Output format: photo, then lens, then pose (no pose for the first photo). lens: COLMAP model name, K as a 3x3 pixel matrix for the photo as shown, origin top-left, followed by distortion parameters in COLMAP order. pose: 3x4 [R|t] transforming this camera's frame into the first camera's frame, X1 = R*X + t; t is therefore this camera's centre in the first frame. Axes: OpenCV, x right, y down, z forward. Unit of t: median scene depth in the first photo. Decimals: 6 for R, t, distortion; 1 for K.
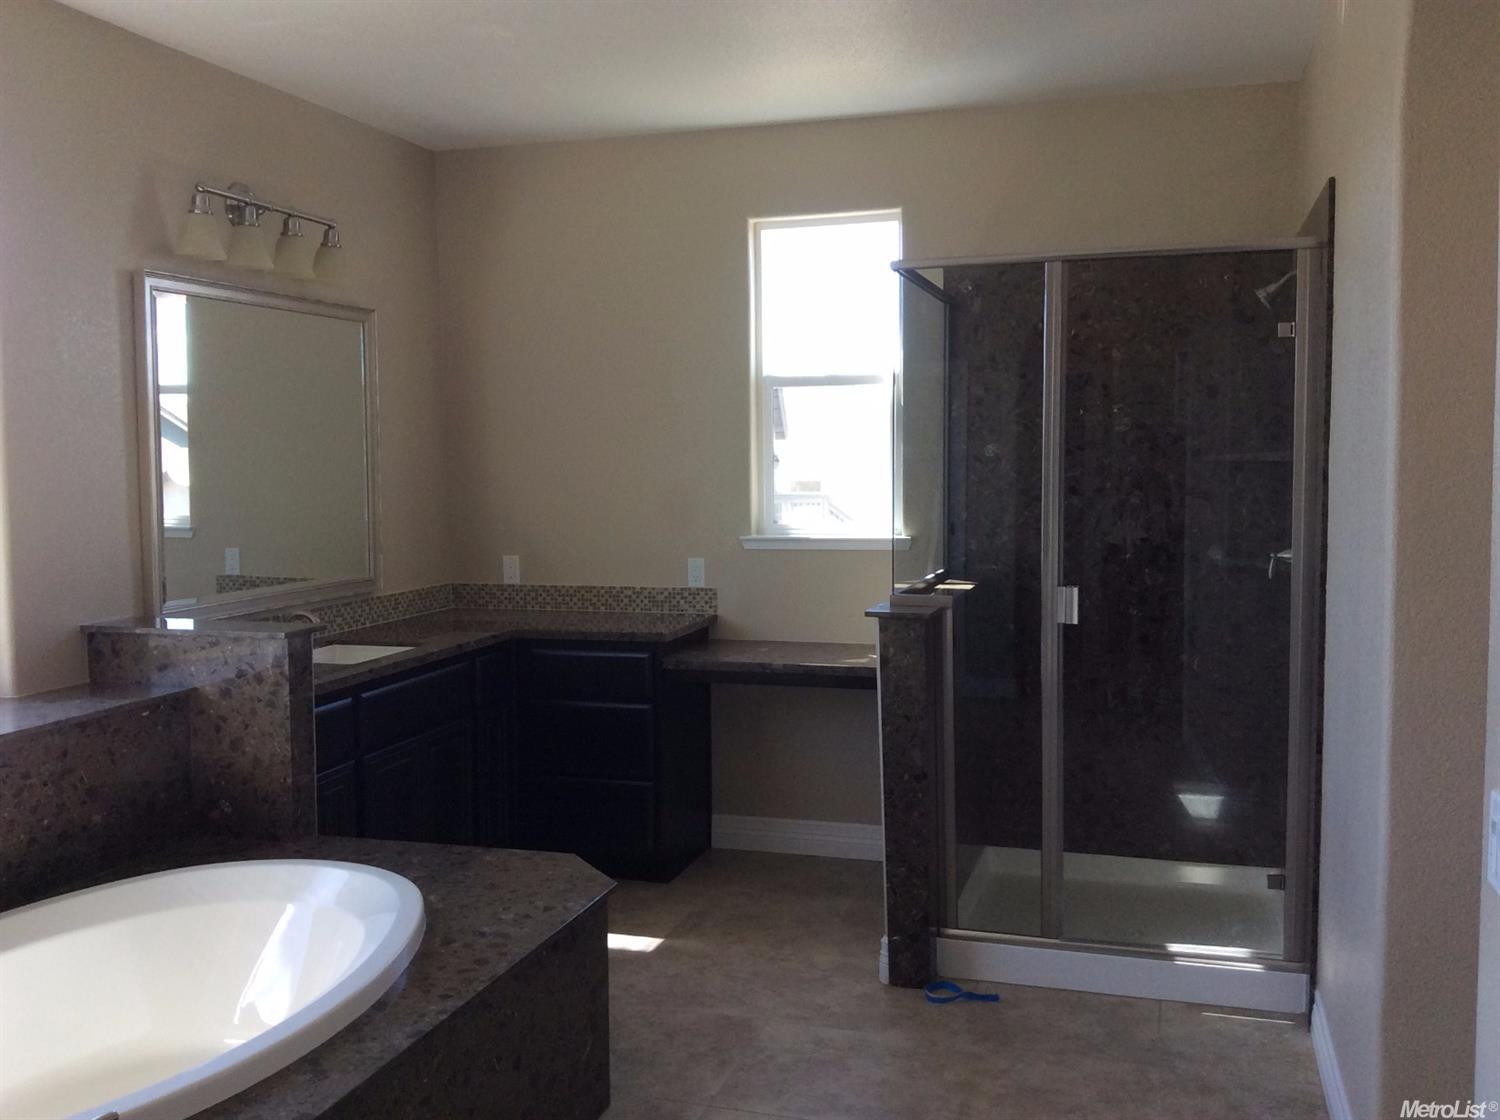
lens RADIAL K [[1381.9, 0, 750.2], [0, 1381.9, 562.2], [0, 0, 1]] dist [0.016421, 0.000000]
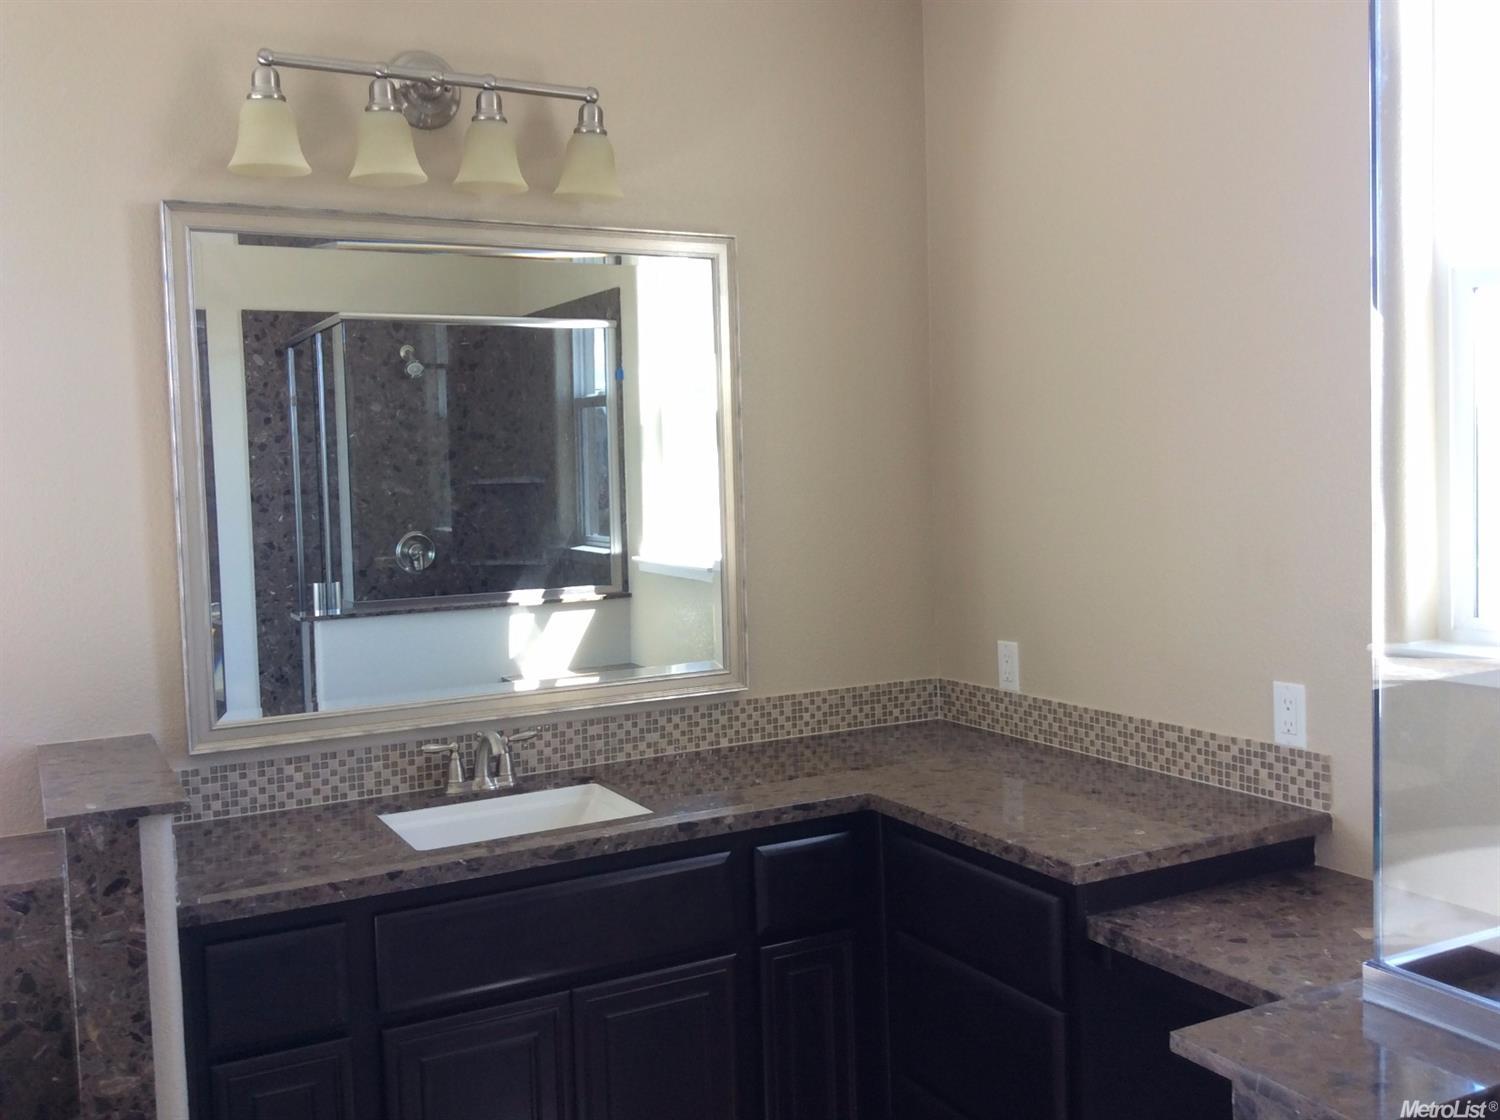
lens RADIAL K [[1381.9, 0, 747.6], [0, 1381.9, 546.3], [0, 0, 1]] dist [0.016421, 0.000000]
pose [[0.705580, 0.028660, -0.708050, 0.158459], [-0.033823, 0.999405, 0.006749, -0.045704], [0.707823, 0.019187, 0.706130, 0.540485]]
